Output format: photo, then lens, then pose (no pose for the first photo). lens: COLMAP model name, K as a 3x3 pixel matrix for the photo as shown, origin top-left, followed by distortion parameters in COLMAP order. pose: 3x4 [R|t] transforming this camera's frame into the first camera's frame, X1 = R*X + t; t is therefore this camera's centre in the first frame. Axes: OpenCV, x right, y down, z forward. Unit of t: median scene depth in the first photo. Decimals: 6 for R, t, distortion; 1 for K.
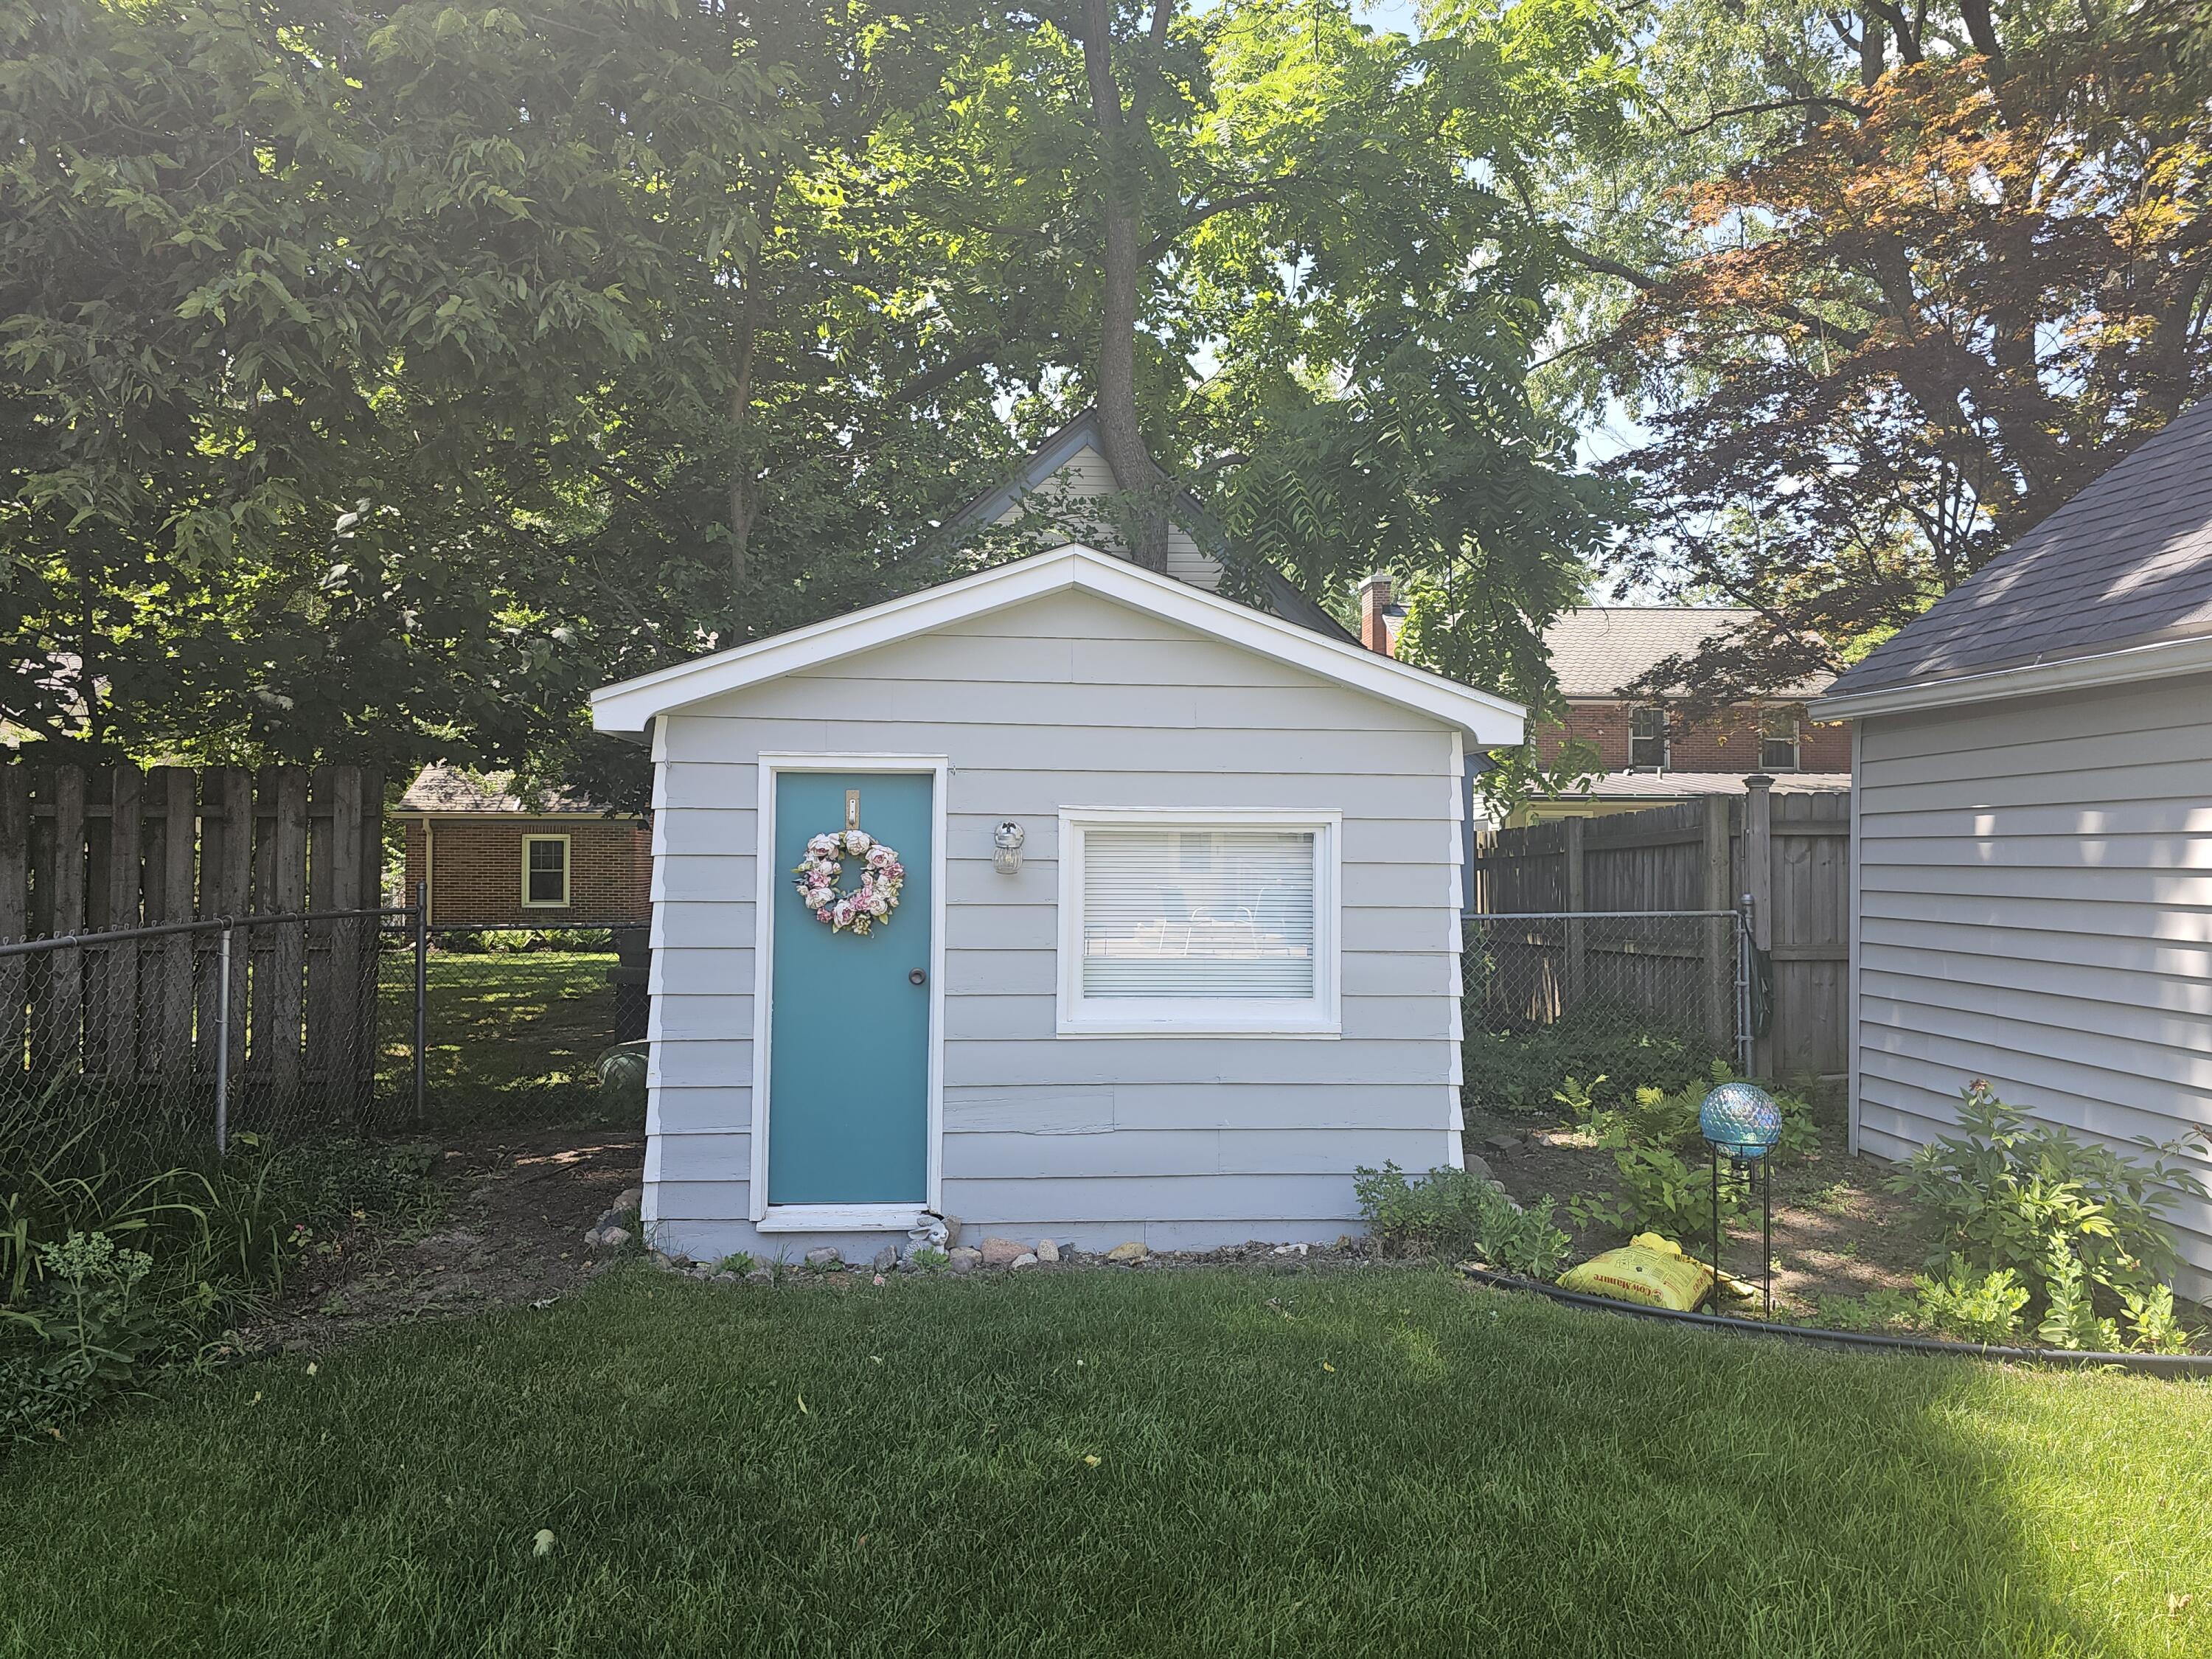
lens RADIAL K [[1474.5, 0, 1101.6], [0, 1474.5, 819.5], [0, 0, 1]] dist [0.044047, -0.000366]
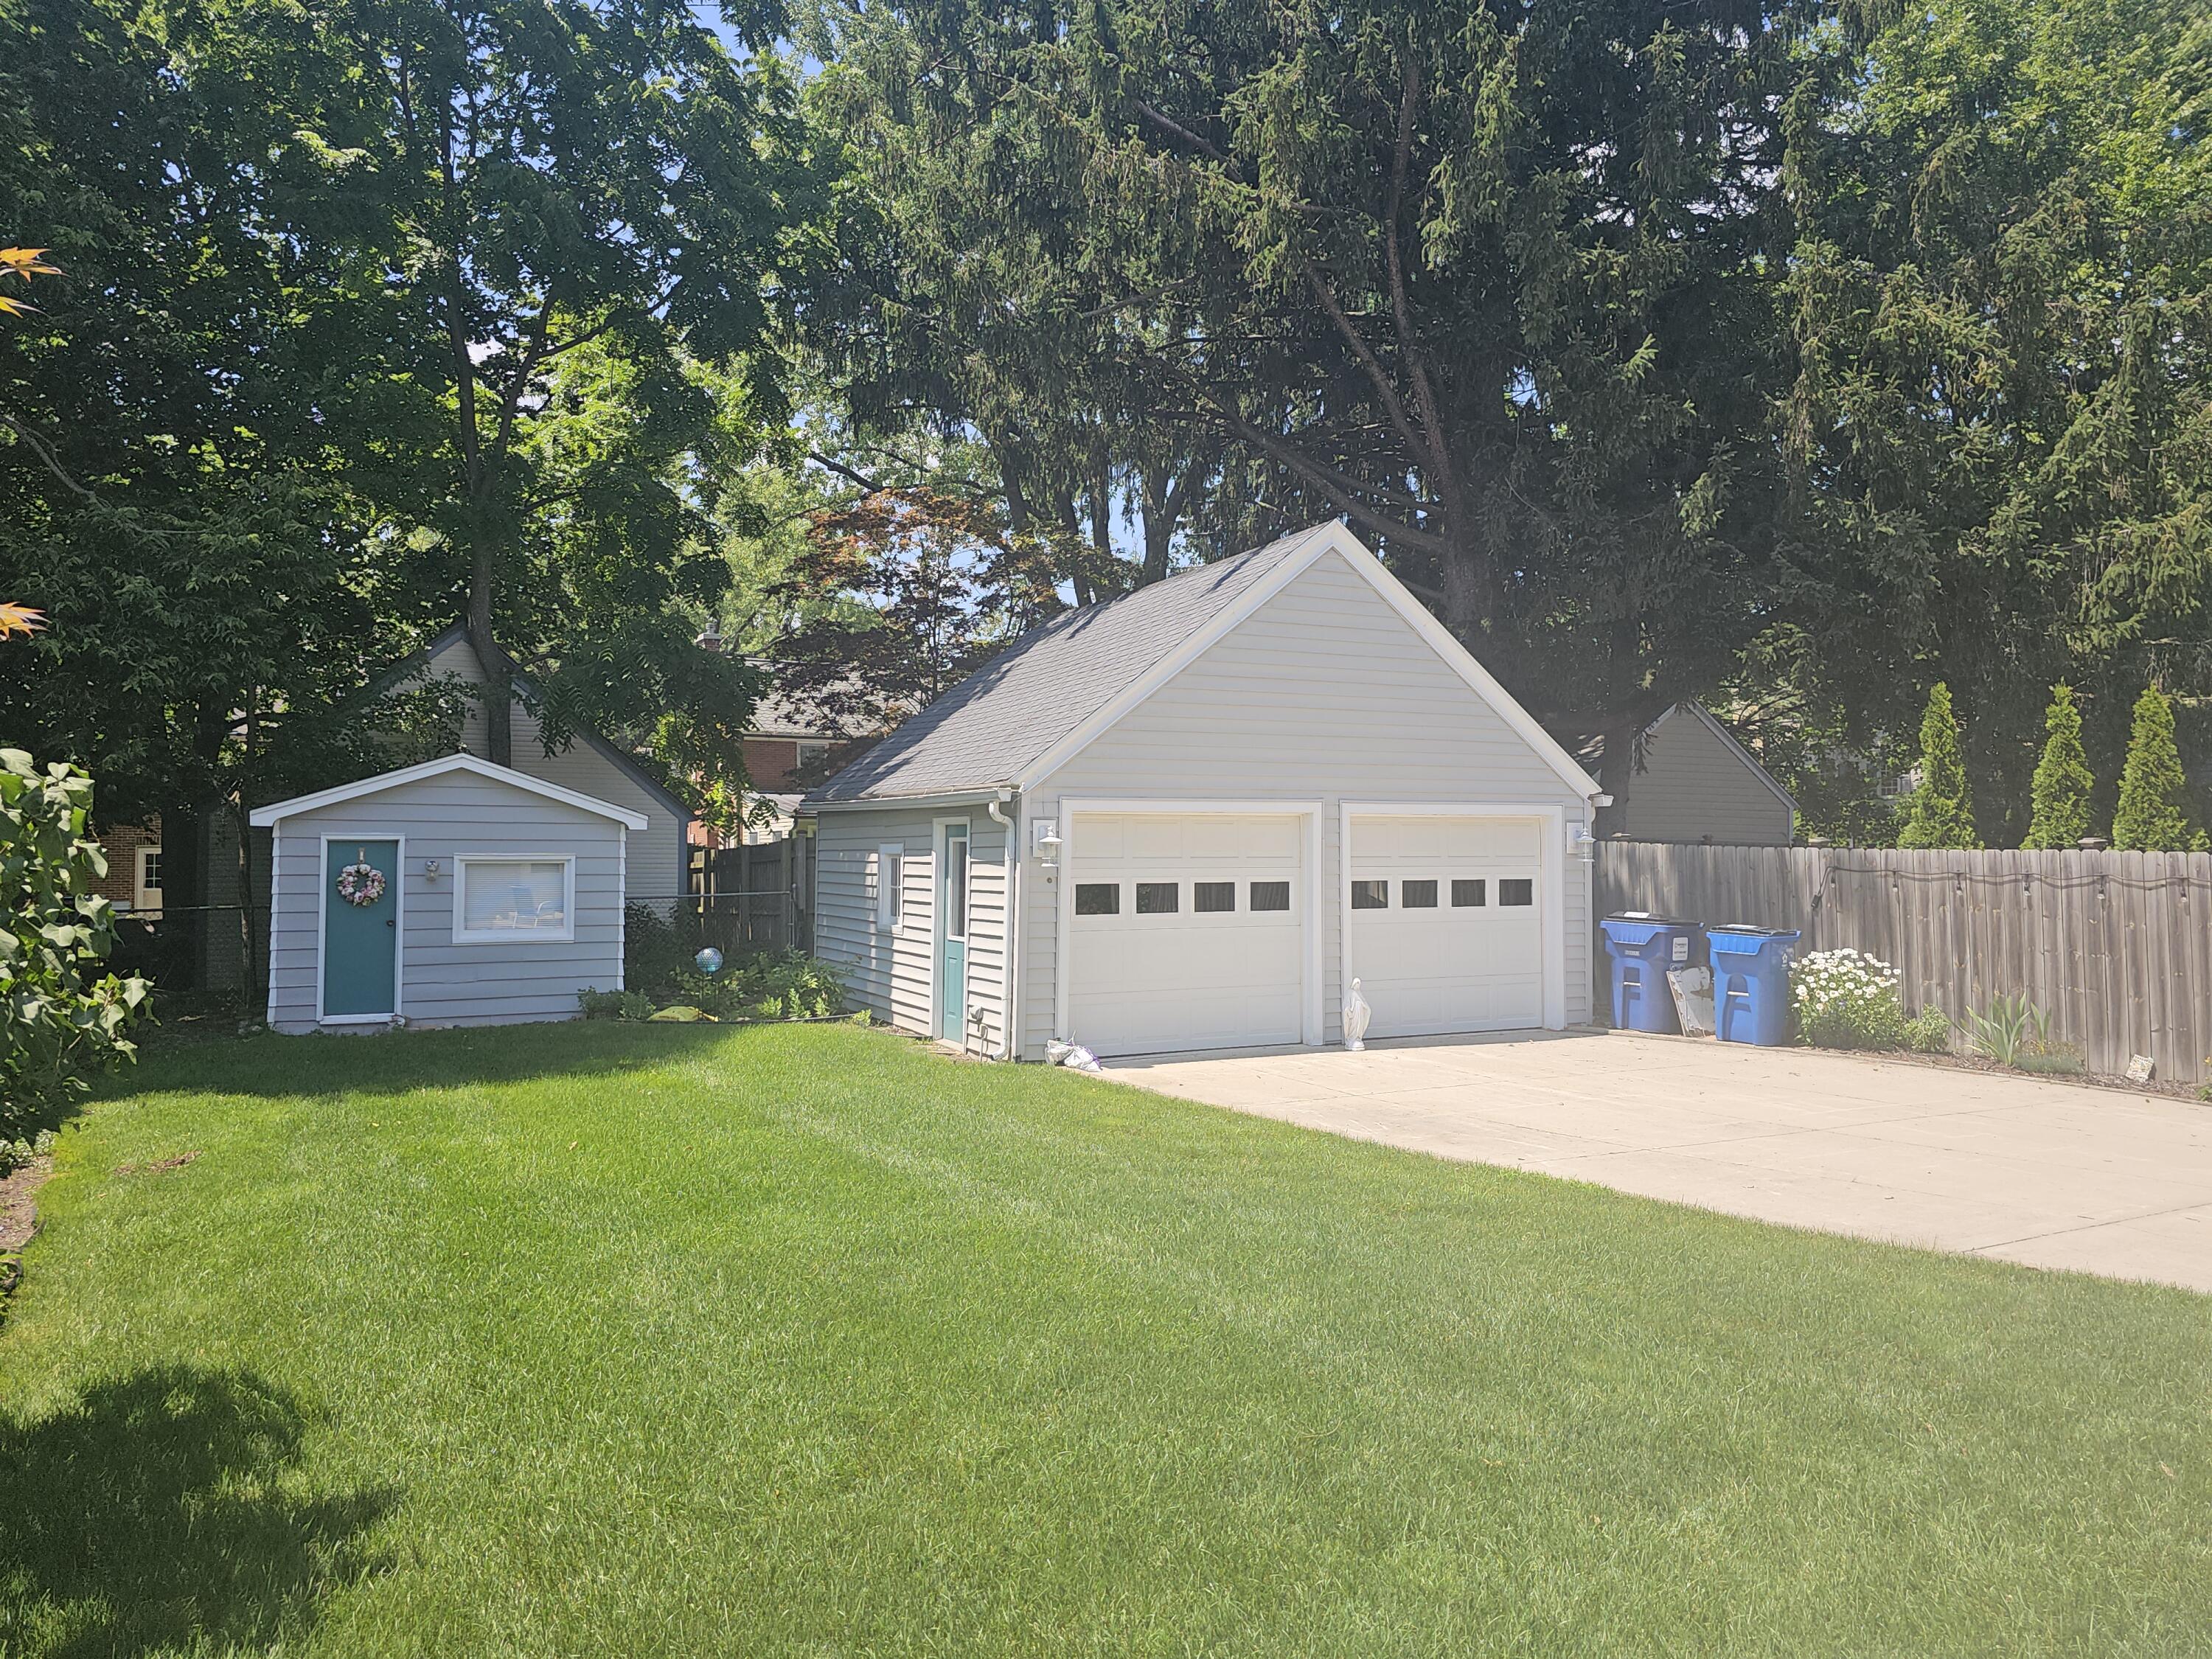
lens RADIAL K [[1474.5, 0, 1101.6], [0, 1474.5, 819.5], [0, 0, 1]] dist [0.044047, -0.000366]
pose [[0.919824, 0.002706, 0.392322, -0.007568], [0.001413, 0.999947, -0.010211, -0.040985], [-0.392329, 0.009947, 0.919771, -1.814025]]
